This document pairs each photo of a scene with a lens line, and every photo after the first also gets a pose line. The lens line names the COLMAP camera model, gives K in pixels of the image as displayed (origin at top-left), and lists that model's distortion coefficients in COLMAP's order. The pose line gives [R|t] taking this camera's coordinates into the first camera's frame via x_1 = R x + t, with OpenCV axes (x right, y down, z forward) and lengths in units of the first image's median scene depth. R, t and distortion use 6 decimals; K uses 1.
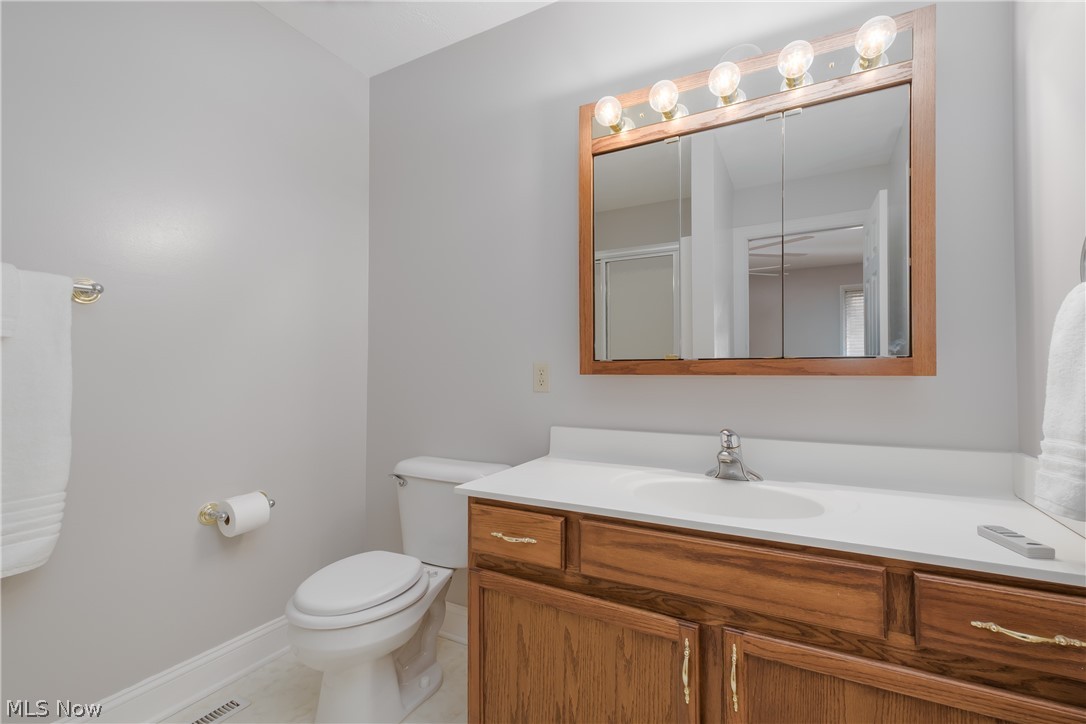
lens RADIAL K [[469.1, 0, 543.7], [0, 469.1, 368.3], [0, 0, 1]] dist [0.016467, -0.002250]
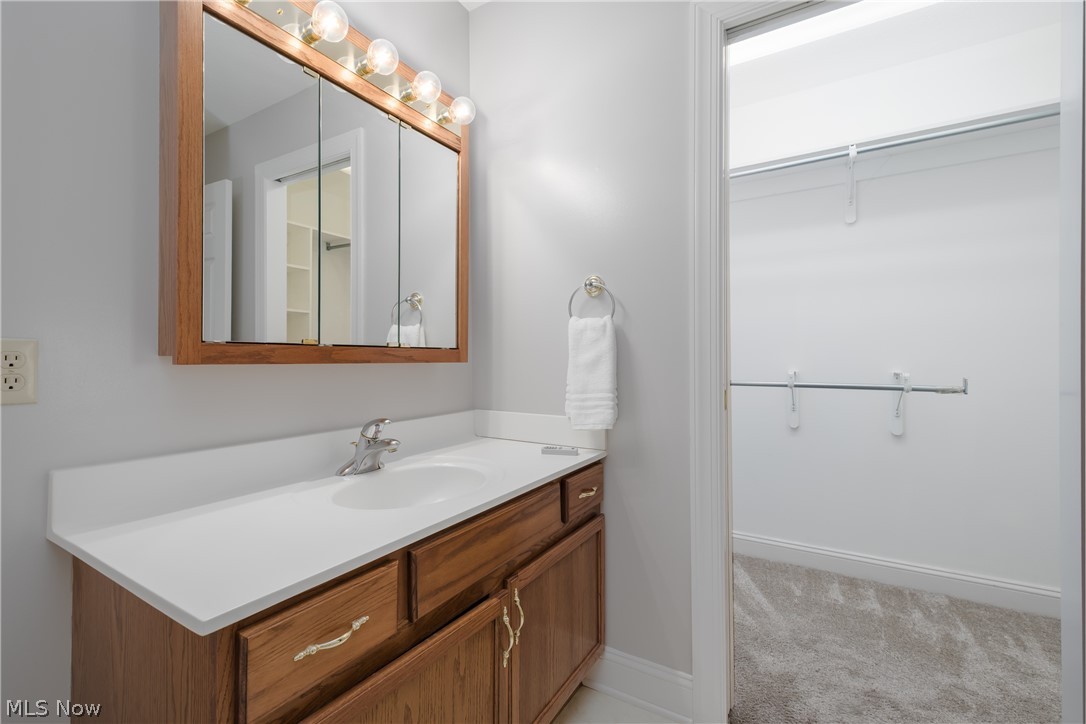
lens RADIAL K [[469.1, 0, 544.4], [0, 469.1, 353.8], [0, 0, 1]] dist [0.016467, -0.002250]
pose [[0.088984, 0.013880, 0.995936, -0.689888], [-0.007375, 0.999885, -0.013276, 0.006733], [-0.996006, -0.006164, 0.089076, 0.731030]]
